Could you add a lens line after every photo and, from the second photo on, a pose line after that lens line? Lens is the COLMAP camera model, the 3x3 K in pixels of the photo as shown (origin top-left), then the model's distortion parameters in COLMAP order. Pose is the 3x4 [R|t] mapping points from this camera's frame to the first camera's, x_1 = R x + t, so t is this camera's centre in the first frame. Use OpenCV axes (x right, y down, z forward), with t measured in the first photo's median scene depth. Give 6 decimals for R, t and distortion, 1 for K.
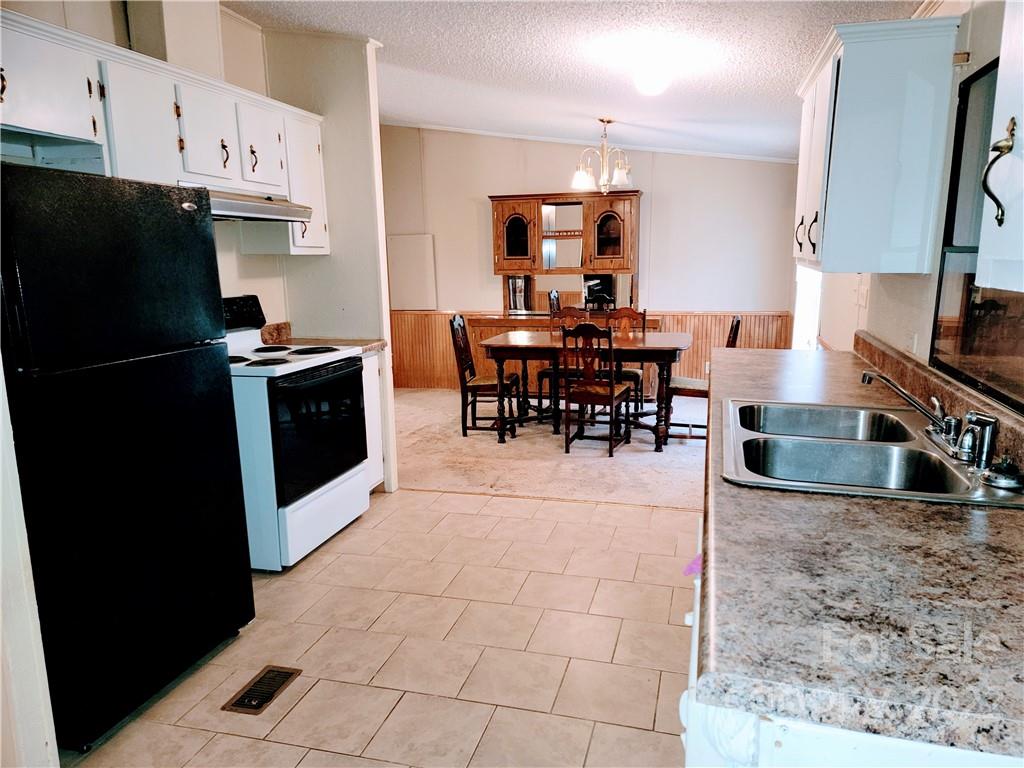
lens RADIAL K [[706.0, 0, 514.0], [0, 706.0, 386.7], [0, 0, 1]] dist [0.065654, -0.059570]
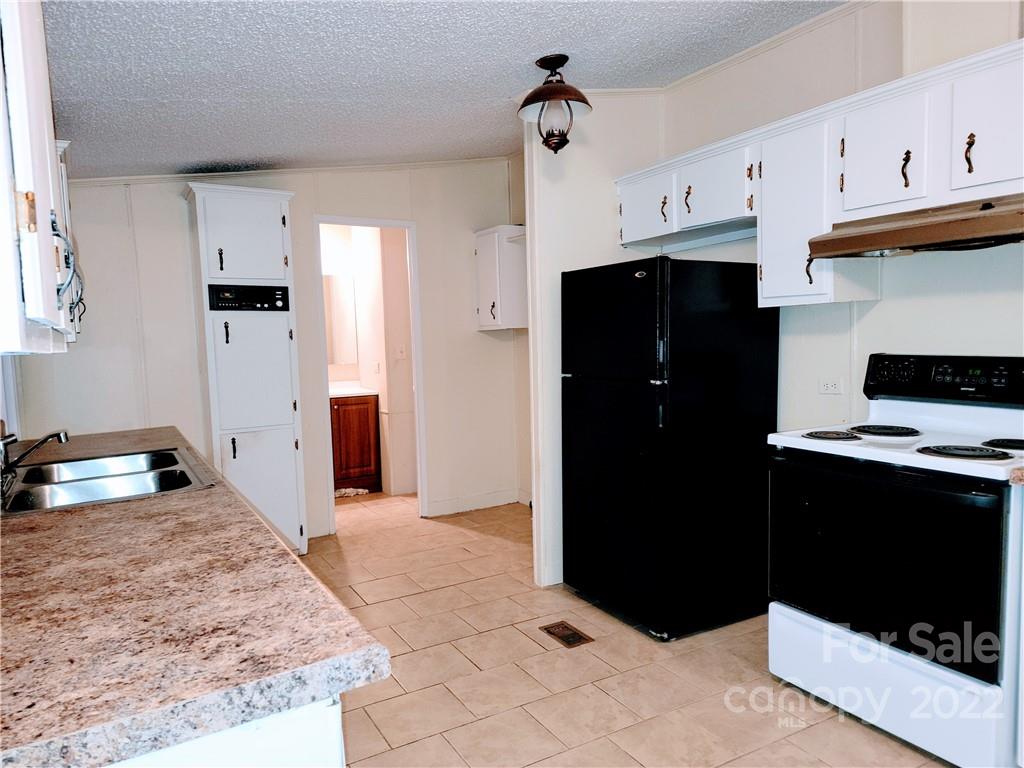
lens RADIAL K [[706.0, 0, 512.2], [0, 706.0, 385.8], [0, 0, 1]] dist [0.065654, -0.059570]
pose [[-0.699907, 0.075754, -0.710206, 0.839191], [-0.099528, 0.974313, 0.202009, -0.284332], [0.707266, 0.212073, -0.674389, 1.851033]]
